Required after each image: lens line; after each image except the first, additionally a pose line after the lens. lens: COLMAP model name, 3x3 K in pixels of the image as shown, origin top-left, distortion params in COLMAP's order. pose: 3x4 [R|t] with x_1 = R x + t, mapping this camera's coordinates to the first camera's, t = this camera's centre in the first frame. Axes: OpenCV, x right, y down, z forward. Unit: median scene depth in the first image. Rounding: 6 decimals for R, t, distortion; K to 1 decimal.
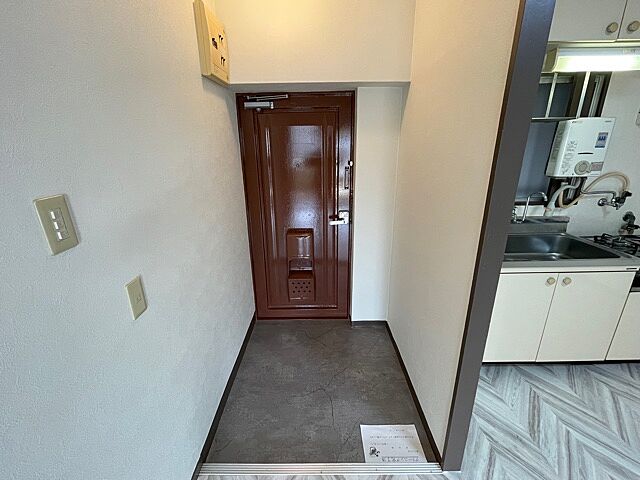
lens RADIAL K [[281.5, 0, 315.9], [0, 281.5, 238.6], [0, 0, 1]] dist [-0.004833, -0.000222]
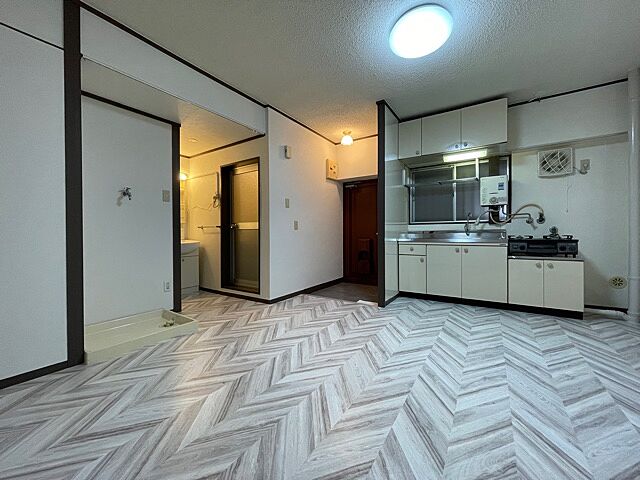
lens RADIAL K [[261.2, 0, 315.5], [0, 261.2, 237.0], [0, 0, 1]] dist [0.000980, 0.000789]
pose [[0.835618, 0.021391, -0.548894, 0.908131], [-0.177983, 0.955879, -0.233704, 0.623478], [0.519677, 0.292981, 0.802557, -1.006124]]
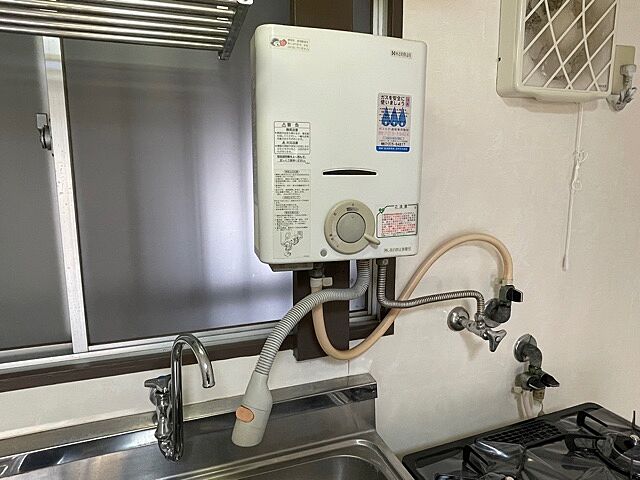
lens RADIAL K [[401.1, 0, 318.4], [0, 401.1, 238.8], [0, 0, 1]] dist [-0.001196, 0.001112]
pose [[0.939715, -0.036622, 0.339993, 0.791179], [0.090221, 0.985572, -0.143204, -0.191269], [-0.329843, 0.165245, 0.929461, 0.666110]]
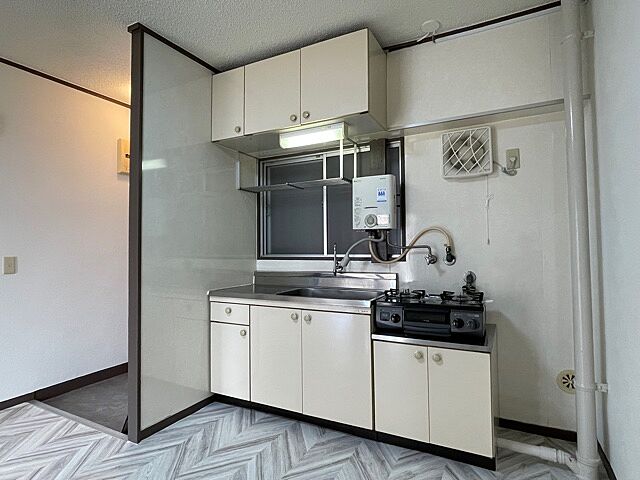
lens RADIAL K [[363.3, 0, 313.2], [0, 363.3, 234.0], [0, 0, 1]] dist [-0.003727, -0.005166]
pose [[0.884462, -0.004964, -0.466585, 1.373537], [-0.151539, 0.942685, -0.297289, 0.225128], [0.441319, 0.333647, 0.833017, -0.200406]]
